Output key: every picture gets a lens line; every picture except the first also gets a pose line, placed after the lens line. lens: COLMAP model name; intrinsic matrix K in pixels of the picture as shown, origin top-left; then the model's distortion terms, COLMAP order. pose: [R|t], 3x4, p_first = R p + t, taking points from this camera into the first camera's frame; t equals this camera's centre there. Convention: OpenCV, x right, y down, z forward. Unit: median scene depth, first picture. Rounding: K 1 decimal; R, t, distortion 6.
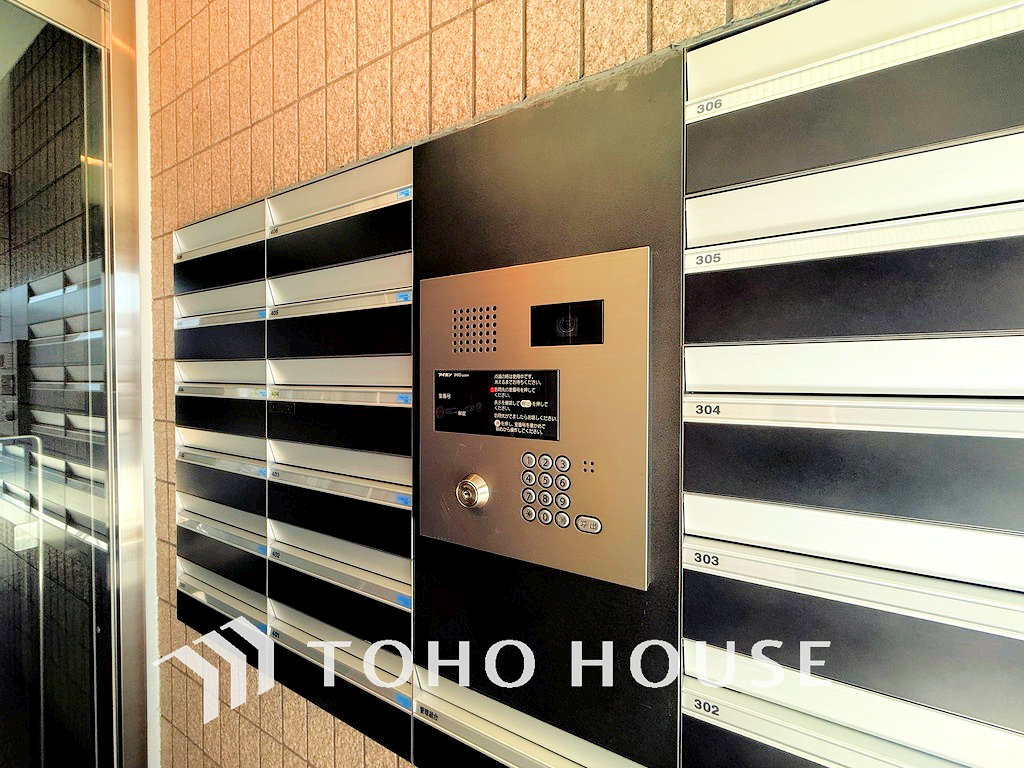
lens RADIAL K [[418.1, 0, 471.8], [0, 418.1, 352.1], [0, 0, 1]] dist [-0.001272, -0.000185]
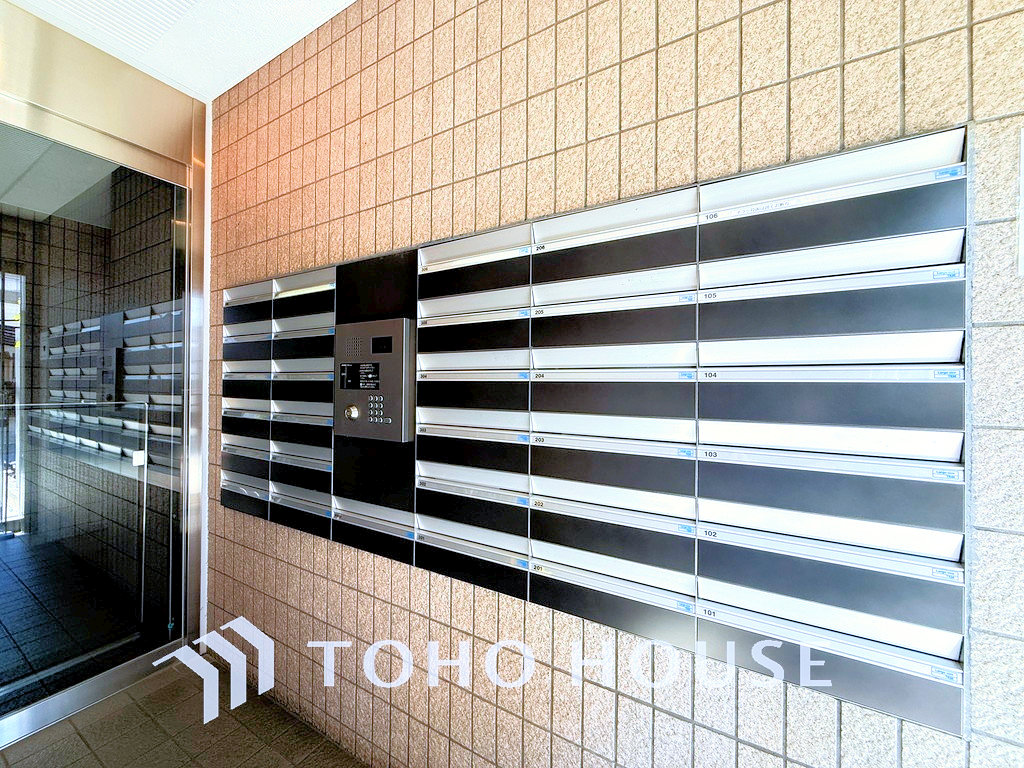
lens RADIAL K [[404.8, 0, 512.0], [0, 404.8, 384.0], [0, 0, 1]] dist [-0.001644, -0.000140]
pose [[0.999069, 0.030132, 0.030858, 0.631181], [-0.030516, 0.999462, 0.012047, 0.079956], [-0.030478, -0.012978, 0.999451, -1.017980]]
